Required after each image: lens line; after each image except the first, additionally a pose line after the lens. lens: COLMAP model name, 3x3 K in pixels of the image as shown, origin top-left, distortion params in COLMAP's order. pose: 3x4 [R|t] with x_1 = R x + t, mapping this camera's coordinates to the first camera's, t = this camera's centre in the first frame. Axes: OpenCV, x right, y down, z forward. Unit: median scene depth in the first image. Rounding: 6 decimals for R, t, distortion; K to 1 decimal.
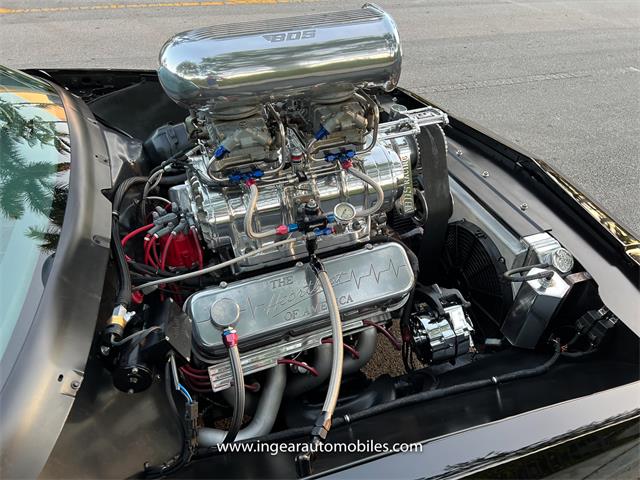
lens RADIAL K [[474.2, 0, 337.7], [0, 474.2, 233.0], [0, 0, 1]] dist [0.056199, -0.083736]
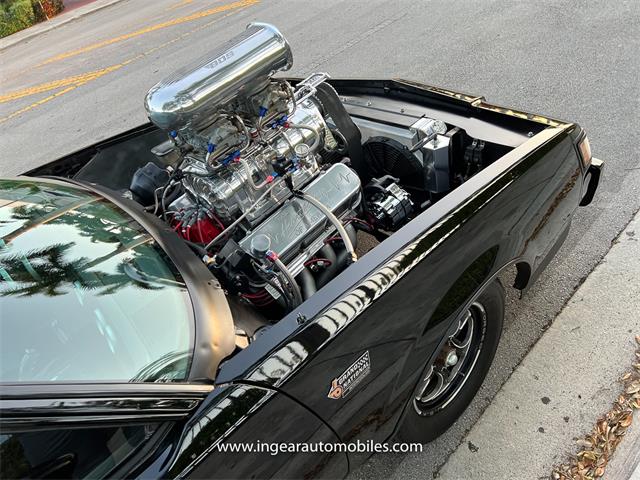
lens RADIAL K [[478.8, 0, 319.5], [0, 478.8, 235.1], [0, 0, 1]] dist [0.065263, -0.084949]
pose [[0.885313, -0.446154, 0.131022, -0.220235], [0.448882, 0.893540, 0.009584, 0.180996], [-0.121349, 0.050329, 0.991333, -0.454020]]
